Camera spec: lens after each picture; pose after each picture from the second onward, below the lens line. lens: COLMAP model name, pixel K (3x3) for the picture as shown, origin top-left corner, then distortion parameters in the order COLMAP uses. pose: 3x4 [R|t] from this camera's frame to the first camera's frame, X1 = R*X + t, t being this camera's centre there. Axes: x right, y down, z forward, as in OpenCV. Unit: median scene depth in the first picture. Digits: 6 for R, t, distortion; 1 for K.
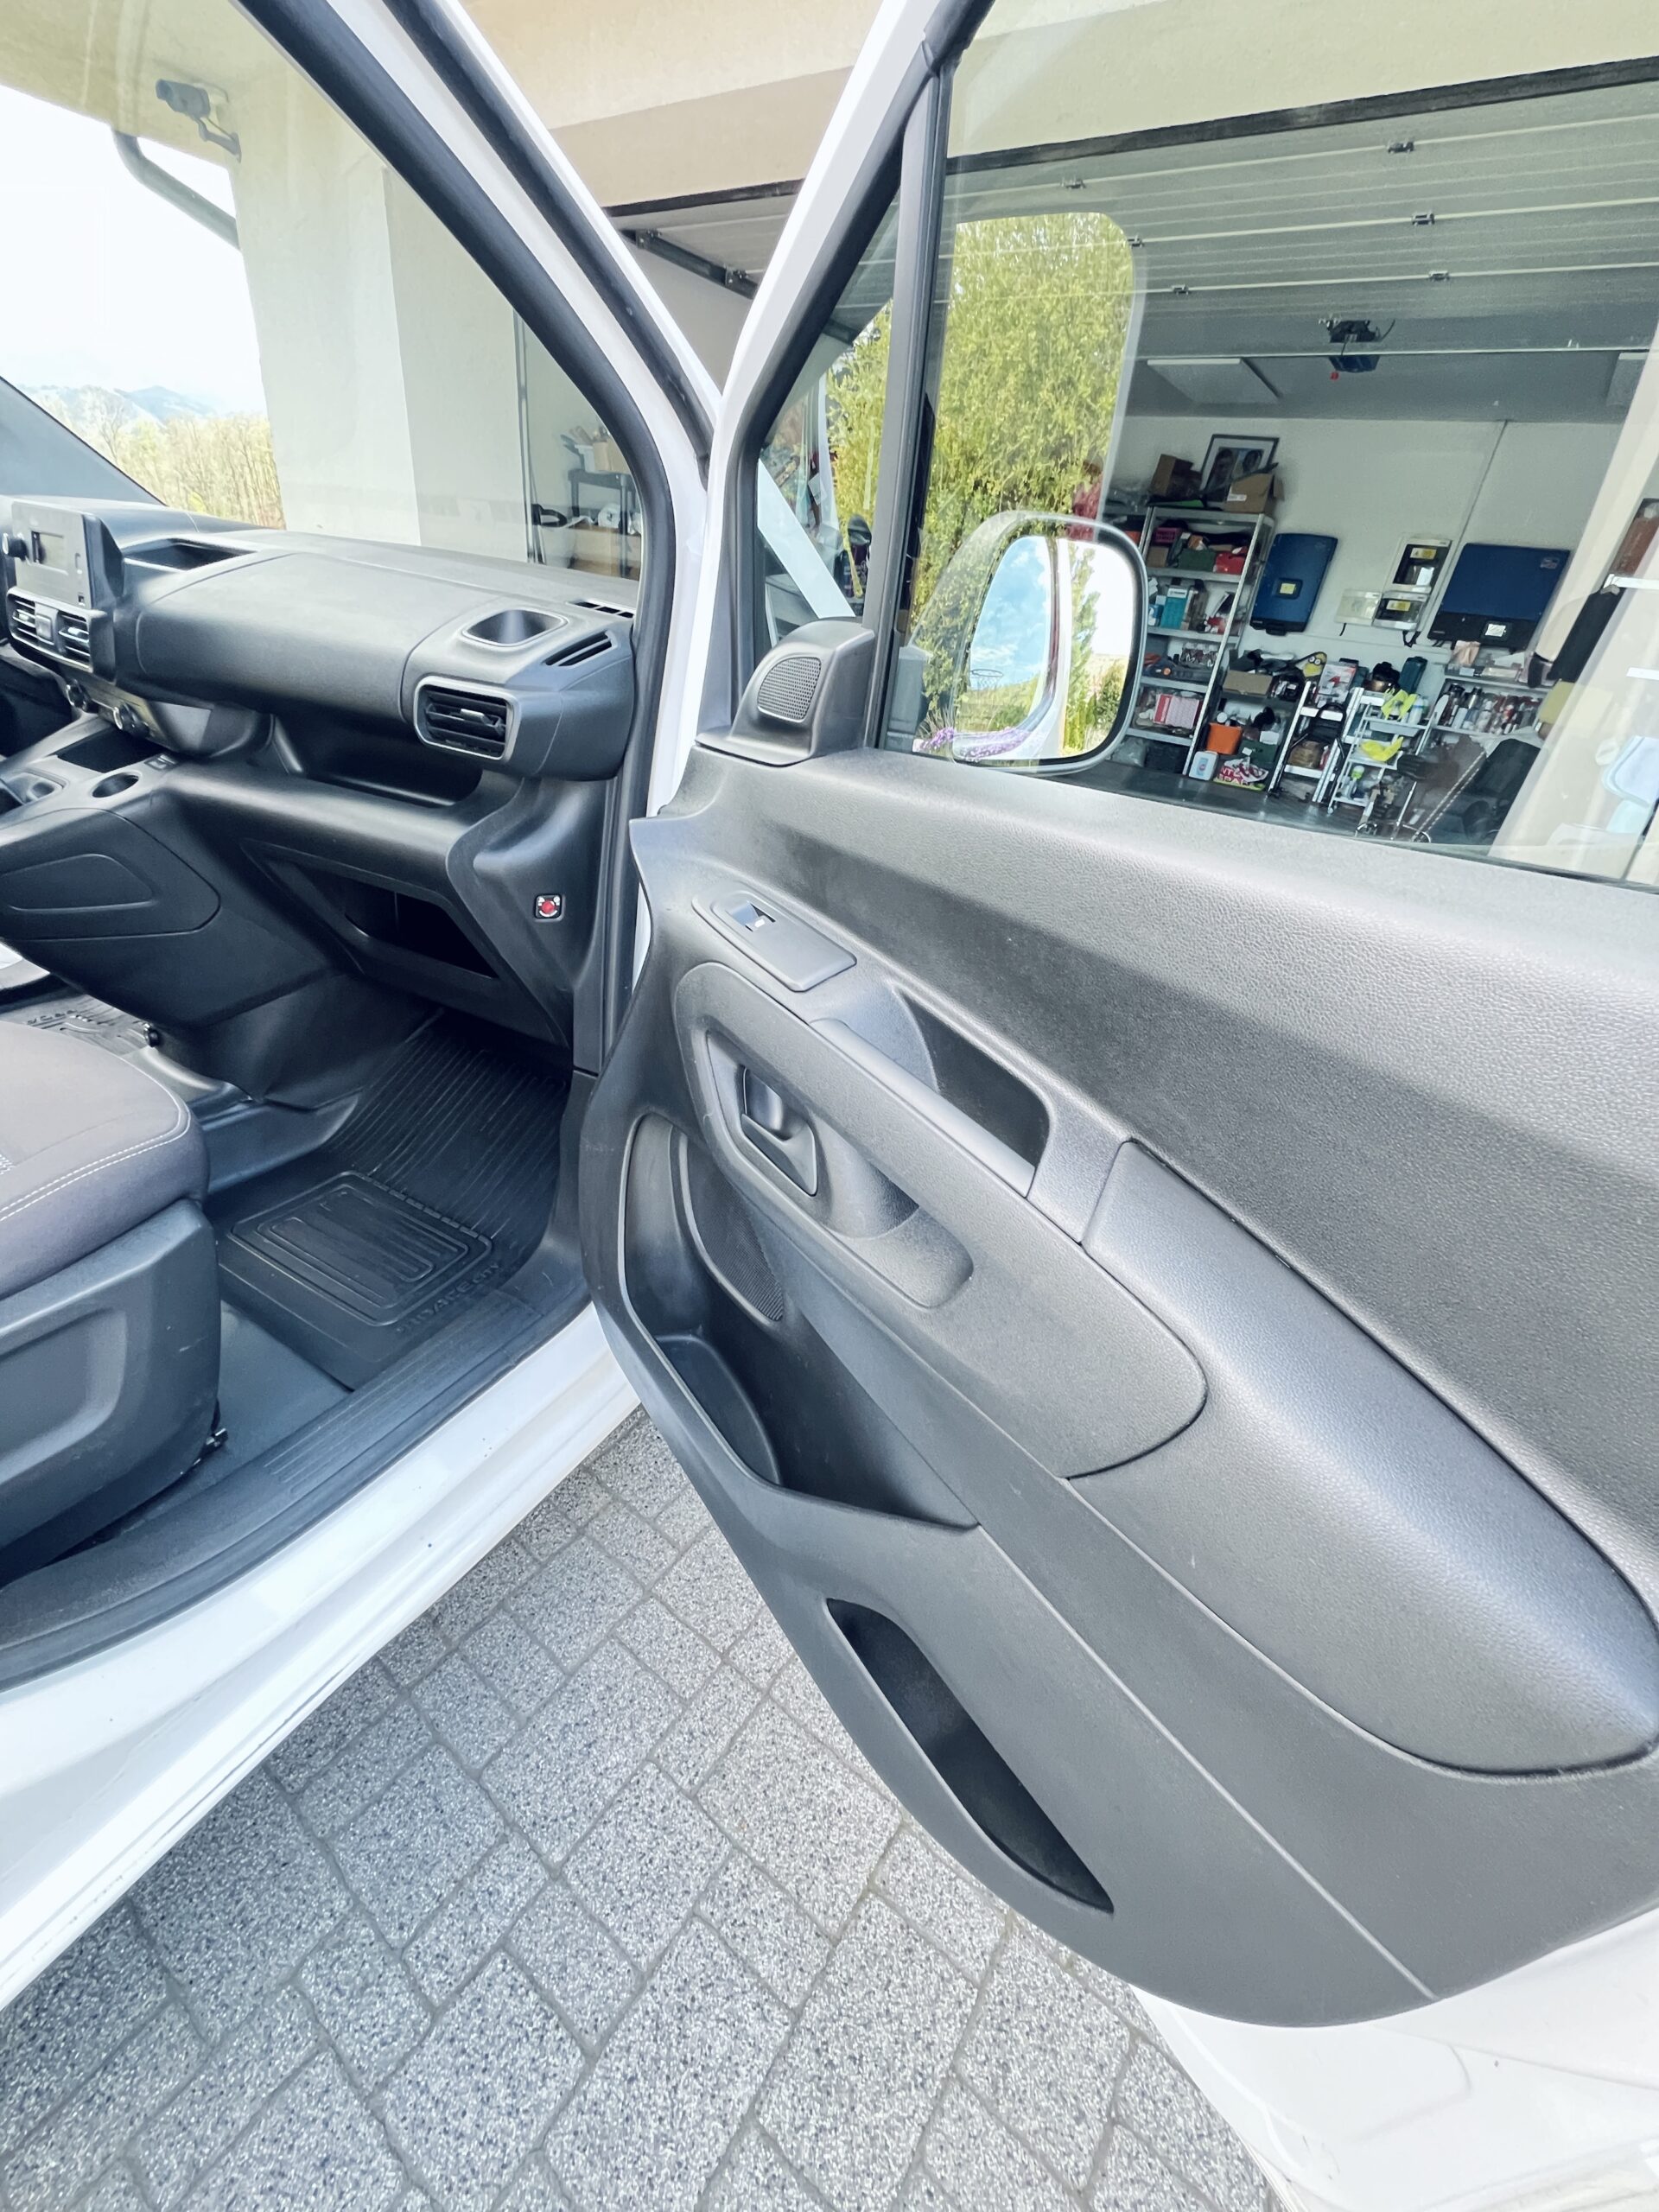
lens RADIAL K [[884.1, 0, 826.5], [0, 884.1, 1102.9], [0, 0, 1]] dist [-0.003190, -0.000575]
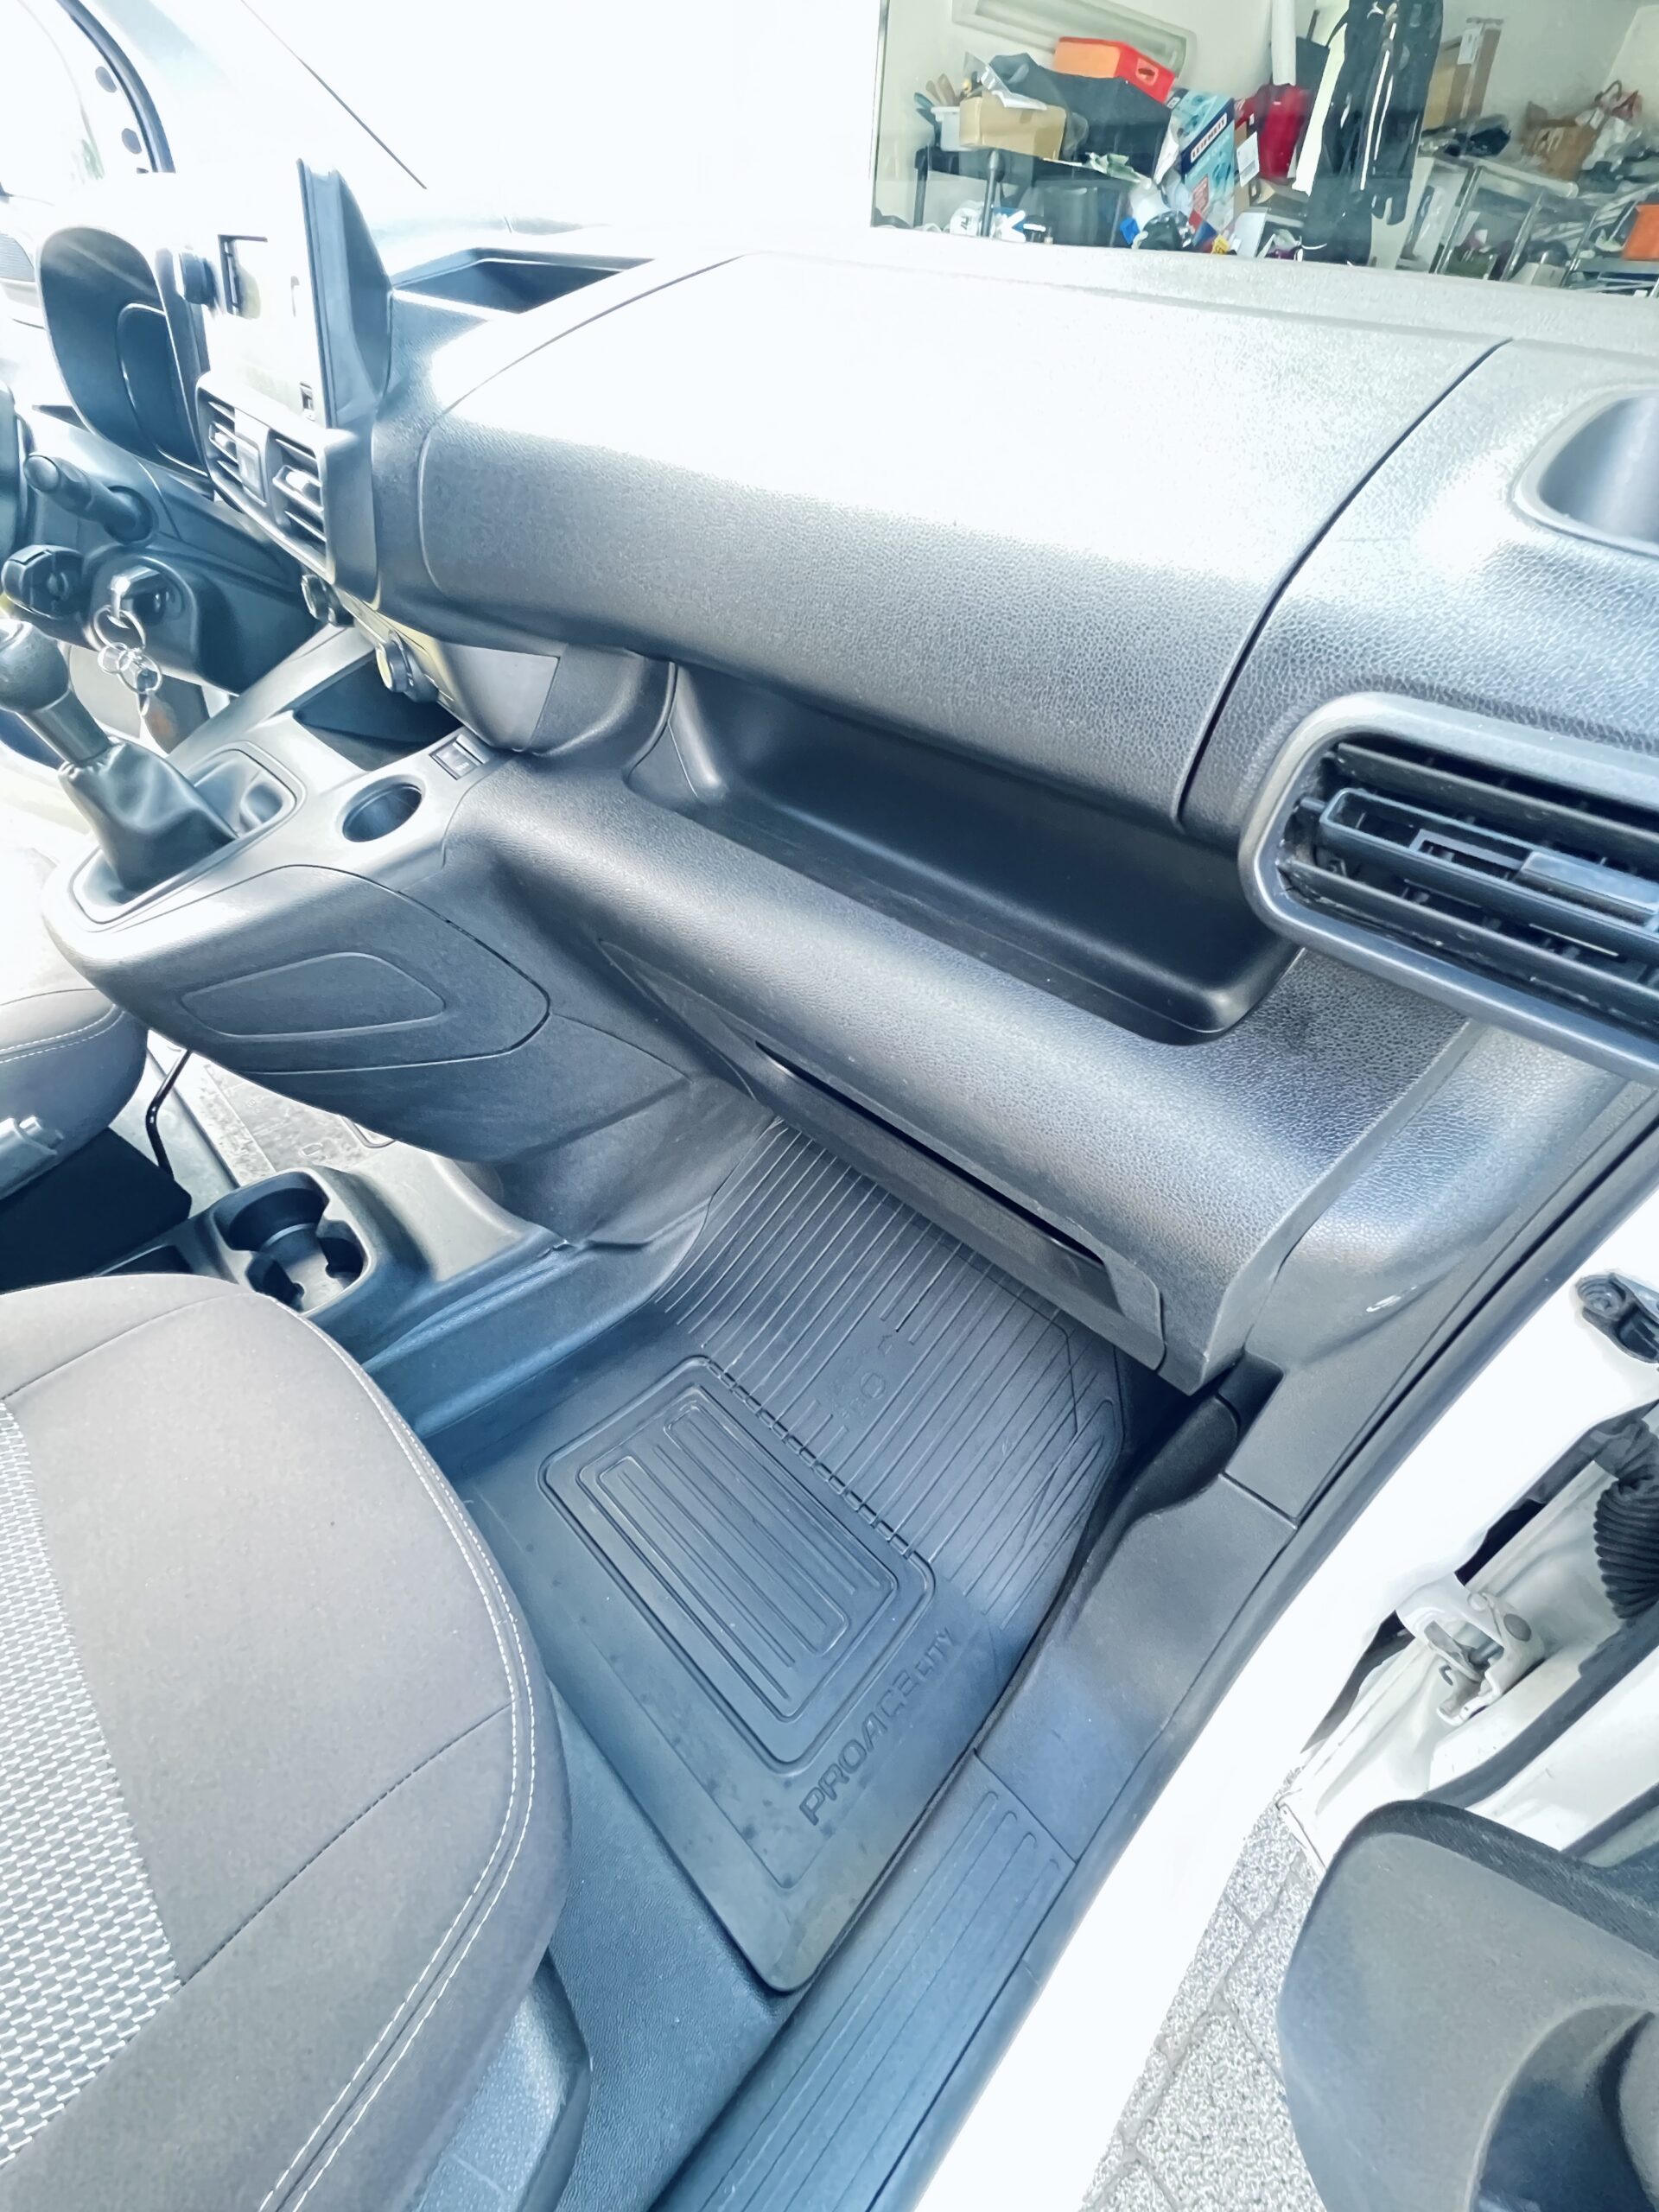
lens RADIAL K [[884.1, 0, 827.9], [0, 884.1, 1120.1], [0, 0, 1]] dist [-0.003190, -0.000575]
pose [[0.969941, 0.133084, -0.203725, -0.423399], [-0.089583, 0.973684, 0.209555, -0.313003], [0.226252, -0.185006, 0.956338, 0.530027]]
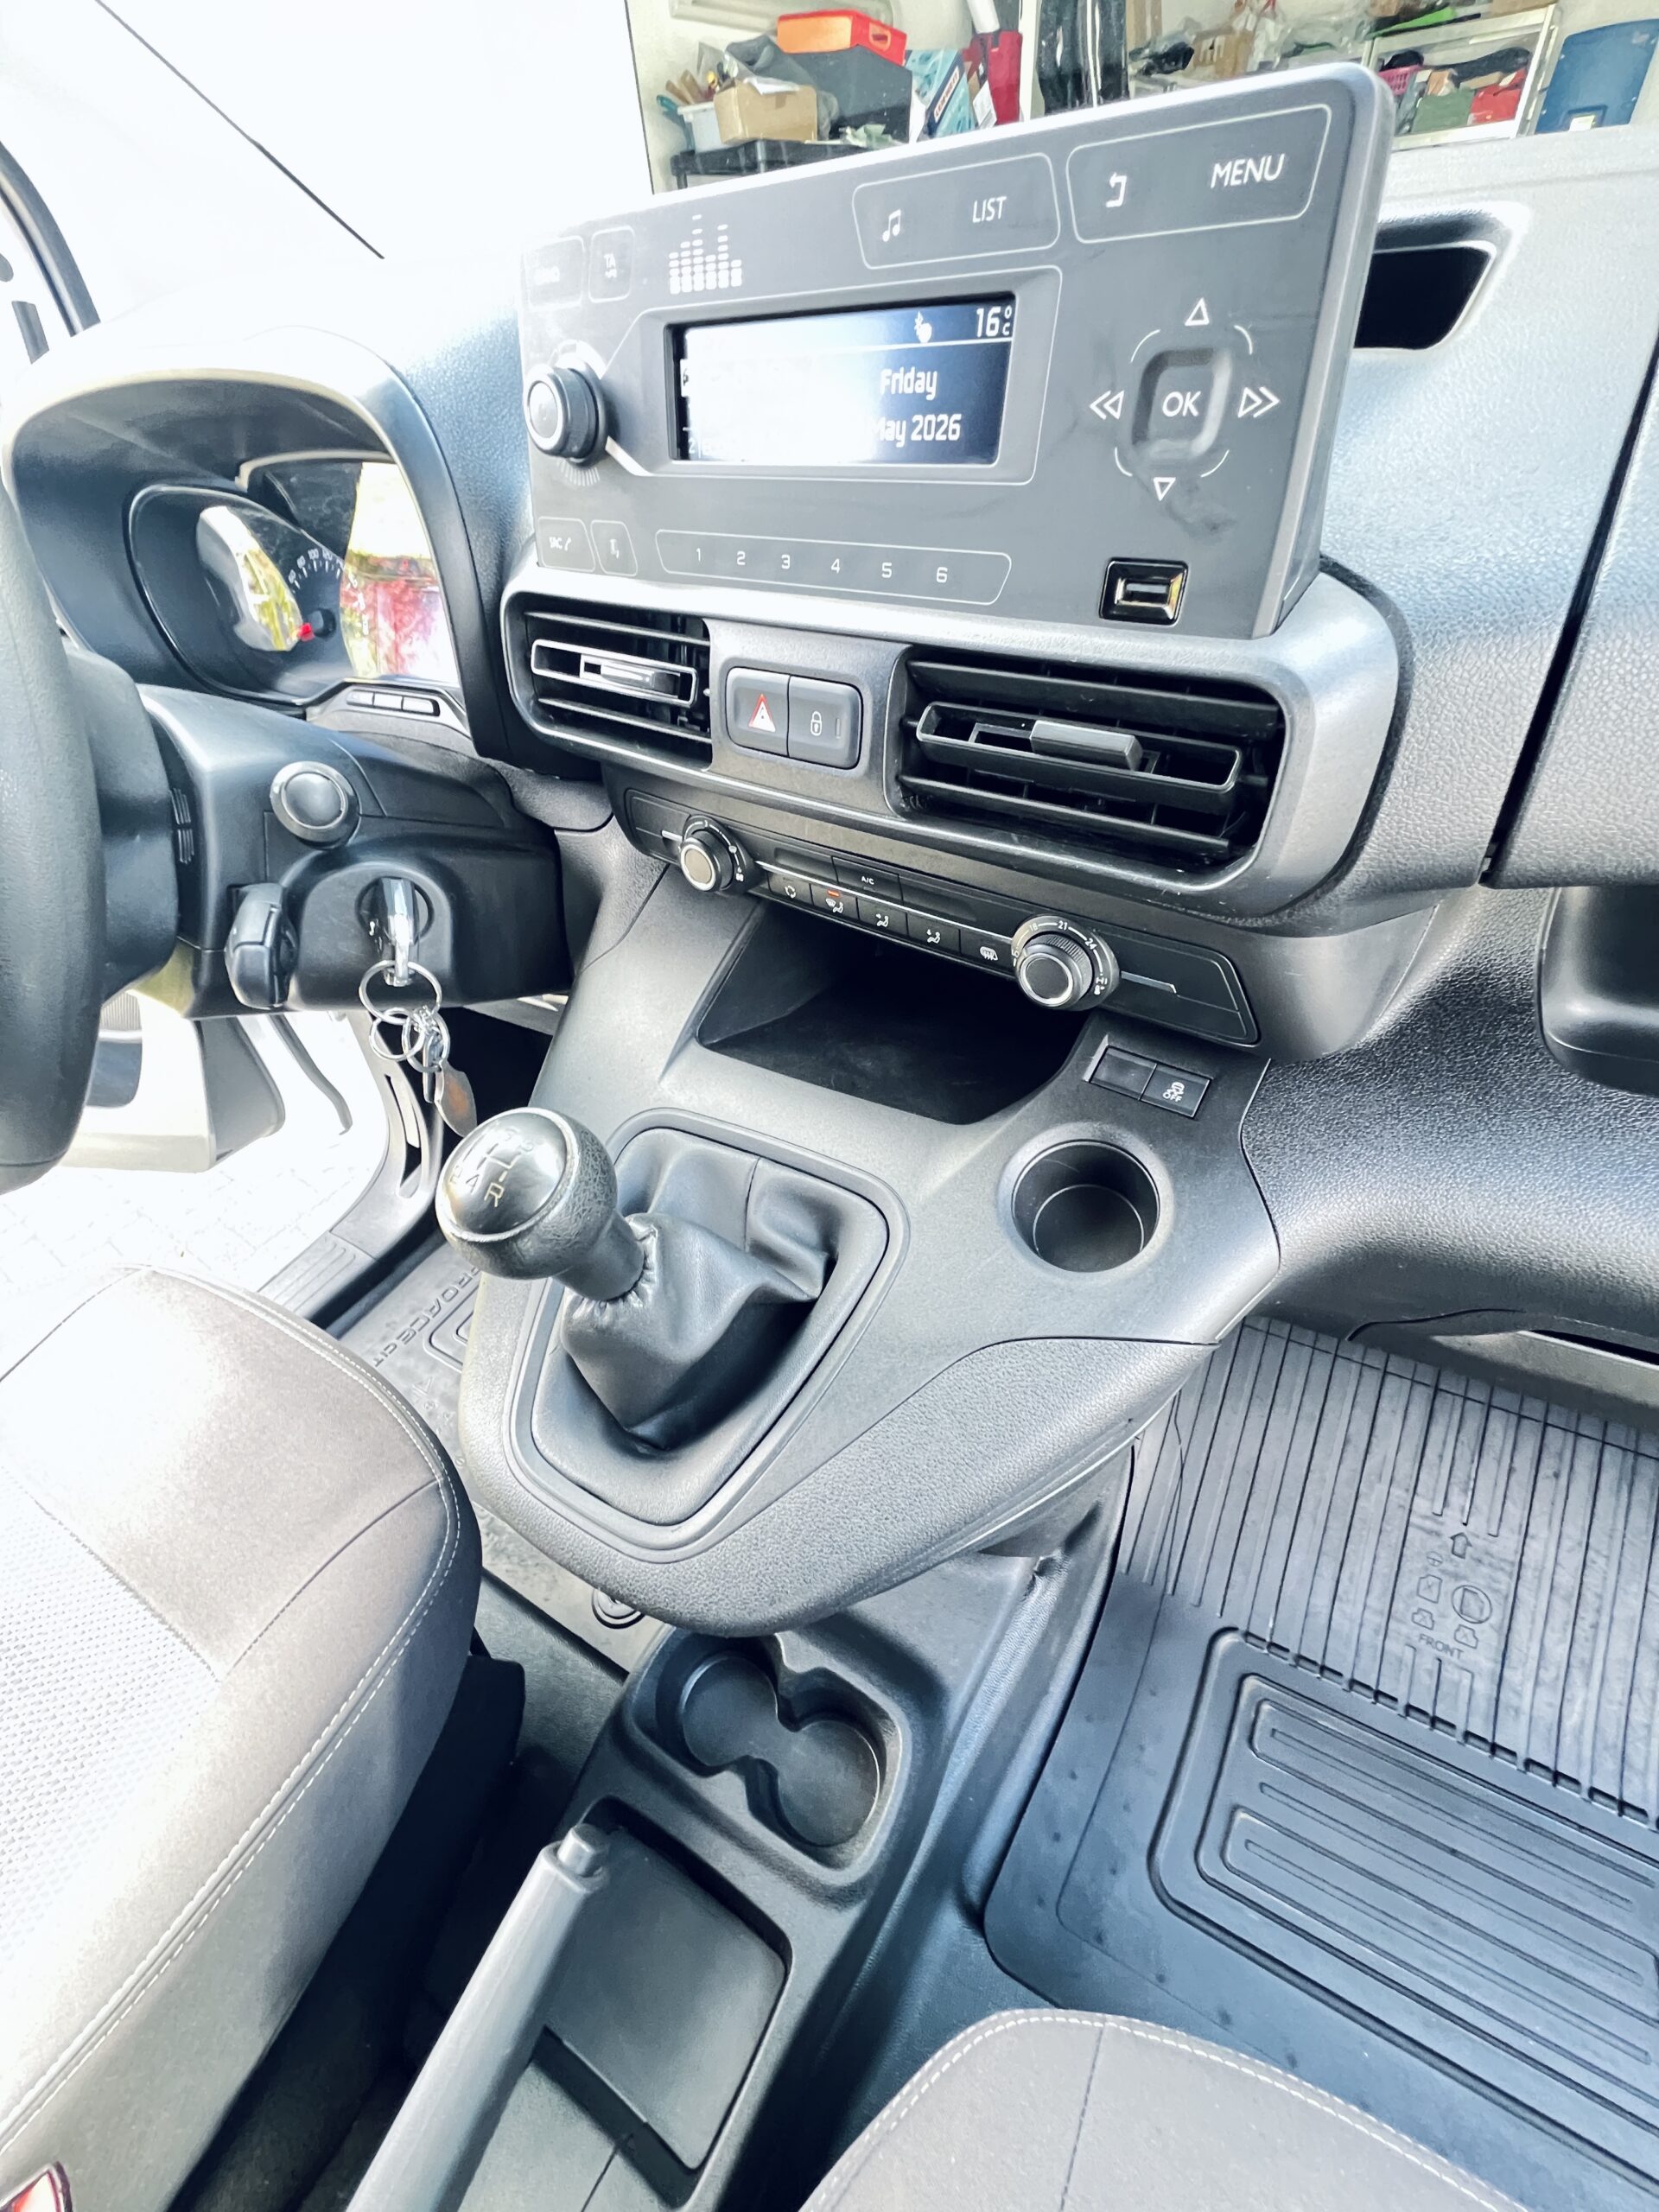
lens RADIAL K [[882.7, 0, 837.2], [0, 882.7, 1101.1], [0, 0, 1]] dist [-0.000595, -0.000475]
pose [[0.982885, -0.159197, -0.092696, -0.855586], [0.174999, 0.964068, 0.199870, -0.469228], [0.057547, -0.212671, 0.975428, 0.695482]]
